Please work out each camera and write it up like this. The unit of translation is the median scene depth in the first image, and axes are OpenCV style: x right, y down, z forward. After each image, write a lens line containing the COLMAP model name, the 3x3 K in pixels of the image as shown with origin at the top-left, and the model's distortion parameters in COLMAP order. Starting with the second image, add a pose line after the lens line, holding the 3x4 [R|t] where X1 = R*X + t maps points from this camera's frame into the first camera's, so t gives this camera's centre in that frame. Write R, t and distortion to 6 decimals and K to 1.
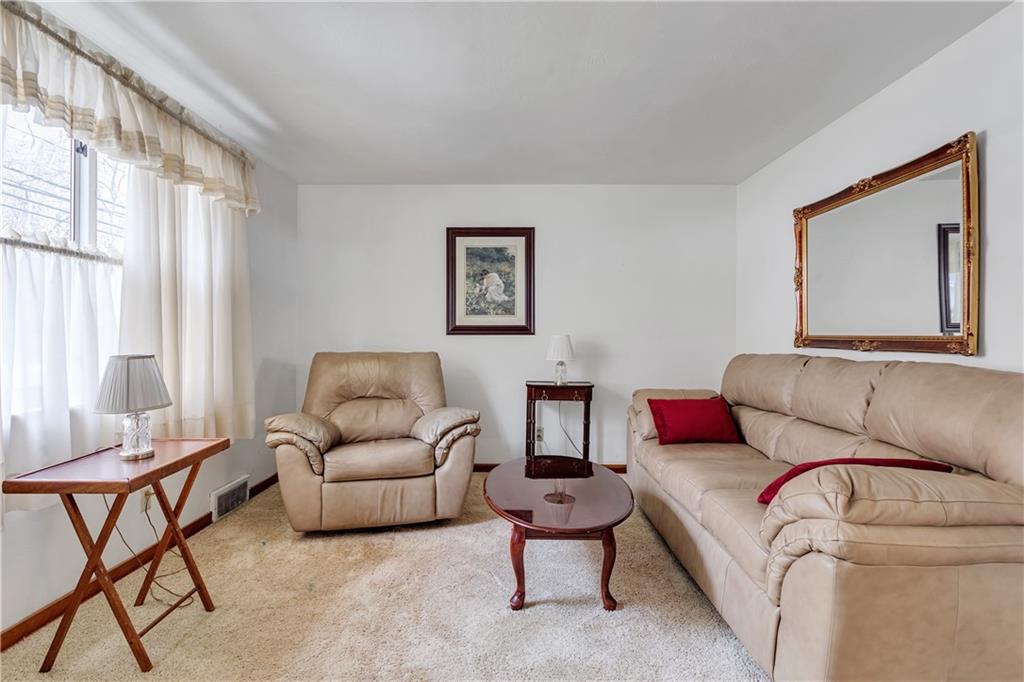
lens RADIAL K [[500.4, 0, 511.3], [0, 500.4, 333.3], [0, 0, 1]] dist [-0.011084, 0.001105]
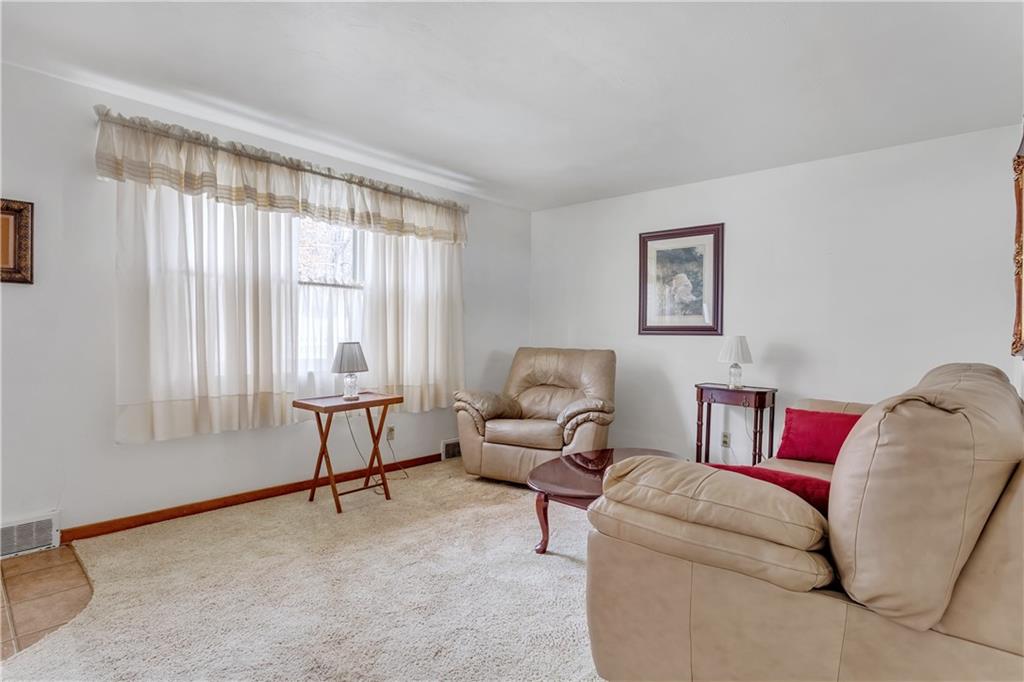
lens RADIAL K [[518.2, 0, 512.0], [0, 518.2, 341.0], [0, 0, 1]] dist [-0.031973, 0.000328]
pose [[0.753851, 0.016999, -0.656826, 0.560517], [-0.010442, 0.999849, 0.013892, 0.005587], [0.656963, -0.003614, 0.753914, -0.007899]]
